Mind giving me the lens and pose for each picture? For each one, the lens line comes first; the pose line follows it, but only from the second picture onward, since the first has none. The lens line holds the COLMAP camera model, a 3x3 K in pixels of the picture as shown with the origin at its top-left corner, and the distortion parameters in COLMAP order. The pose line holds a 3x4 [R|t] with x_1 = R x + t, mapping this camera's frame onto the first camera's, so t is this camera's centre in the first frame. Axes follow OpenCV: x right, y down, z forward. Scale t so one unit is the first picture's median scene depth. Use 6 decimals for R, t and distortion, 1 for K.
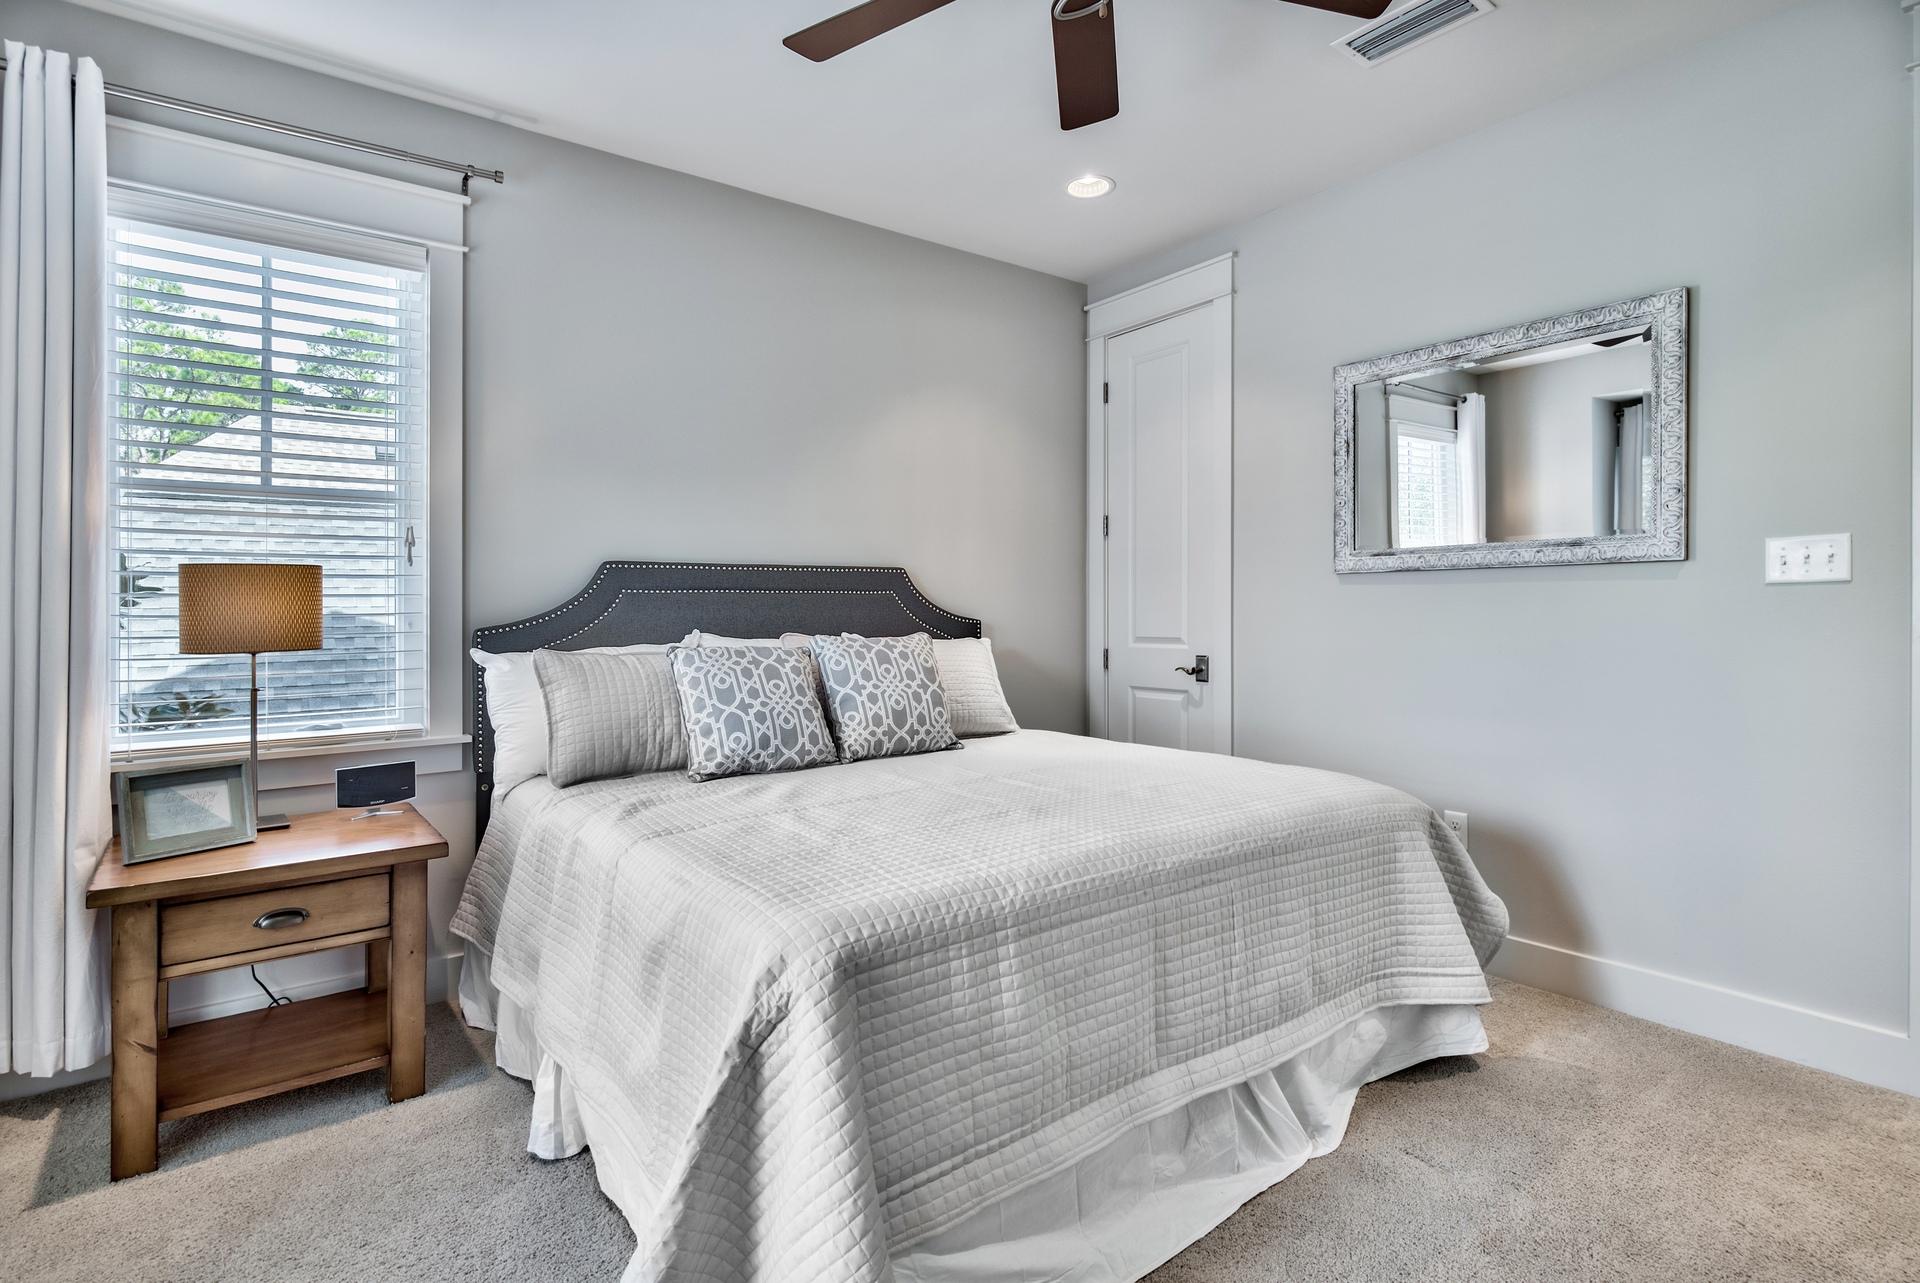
lens RADIAL K [[951.2, 0, 957.3], [0, 951.2, 594.3], [0, 0, 1]] dist [-0.001410, 0.000118]
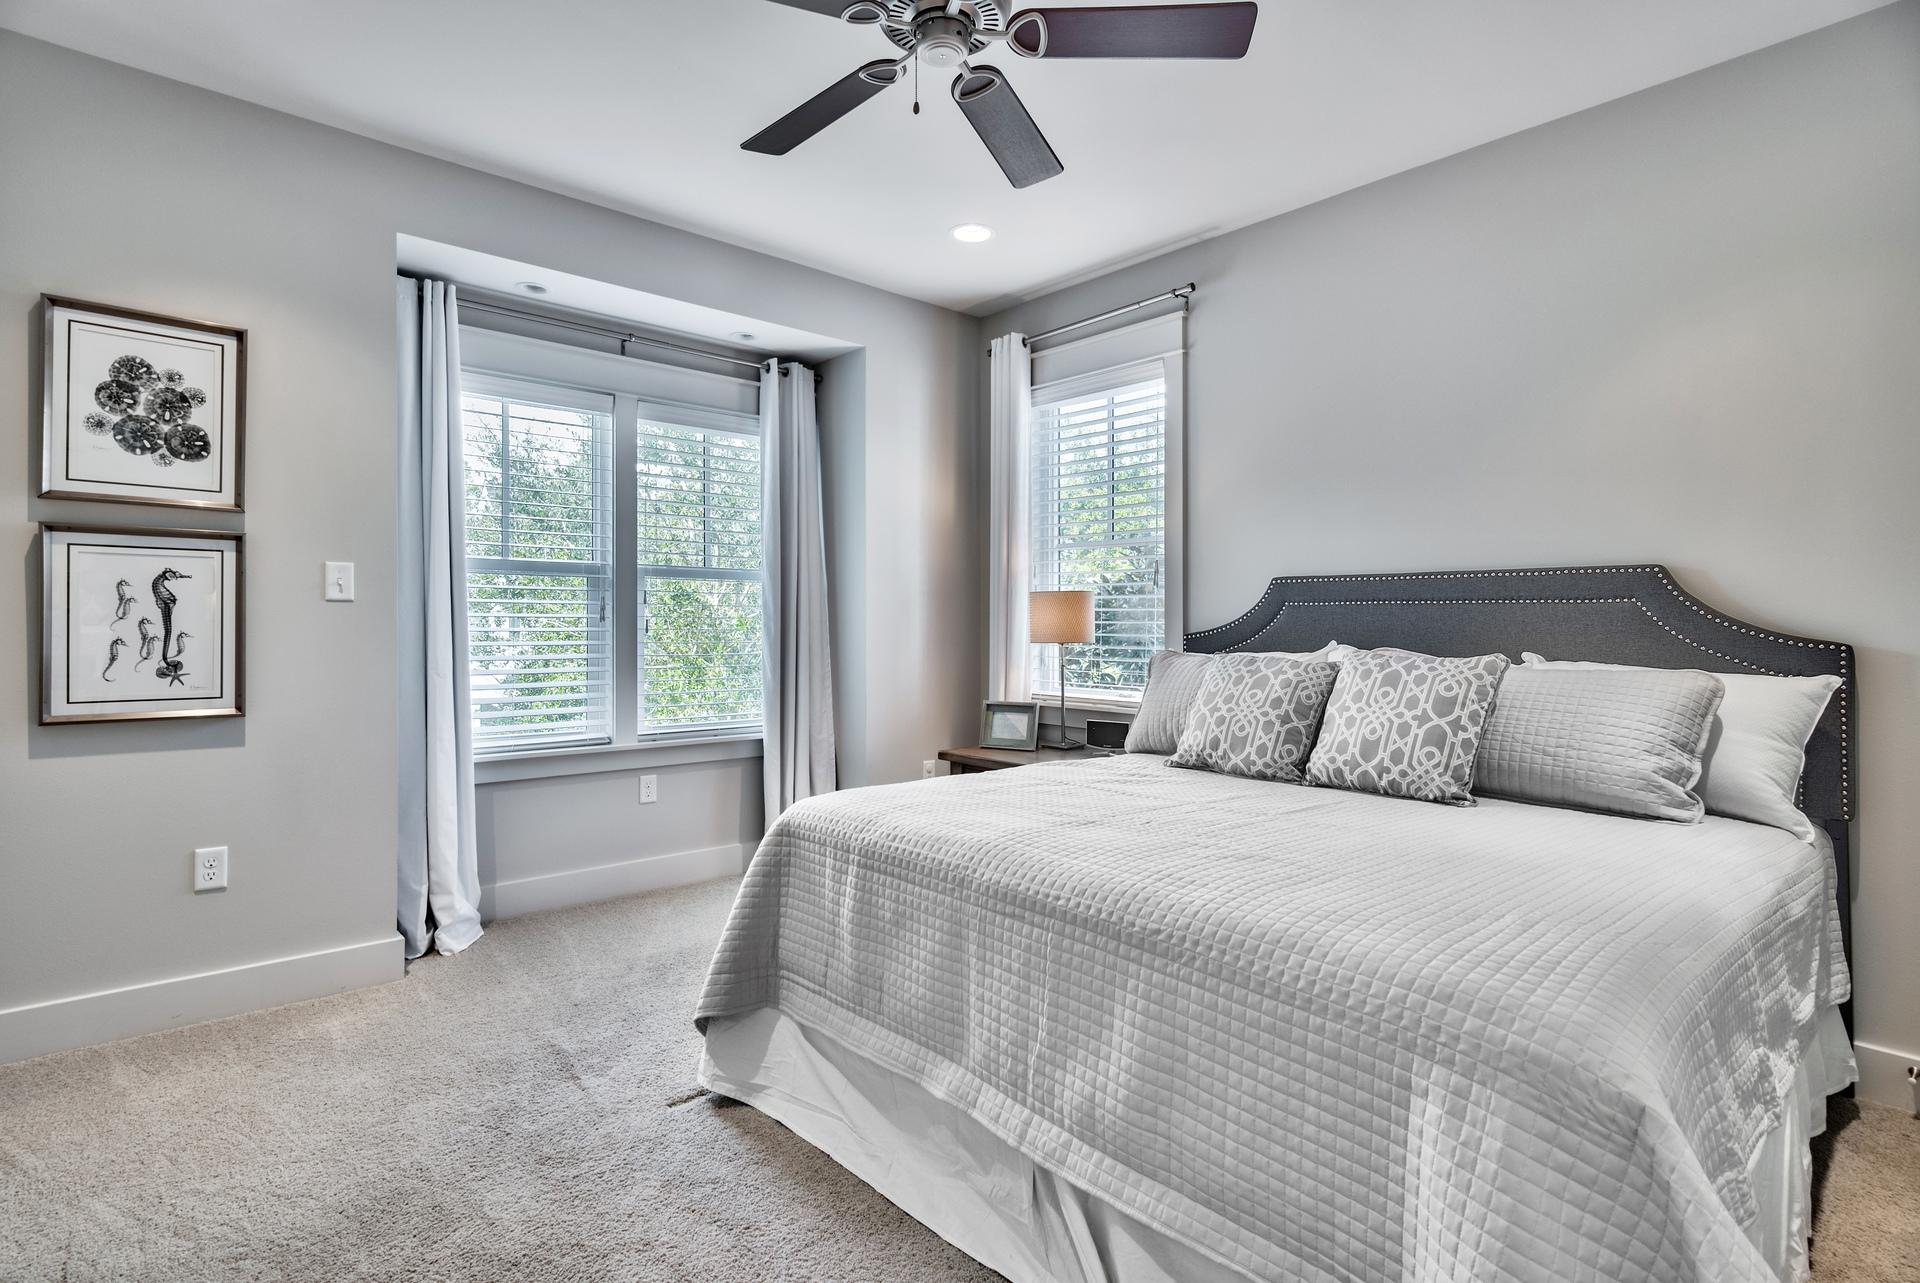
lens RADIAL K [[951.2, 0, 957.3], [0, 951.2, 594.3], [0, 0, 1]] dist [-0.001410, 0.000118]
pose [[0.081615, -0.017294, -0.996514, 0.785473], [0.008802, 0.999823, -0.016630, 0.000502], [0.996625, -0.007414, 0.081753, 0.569076]]
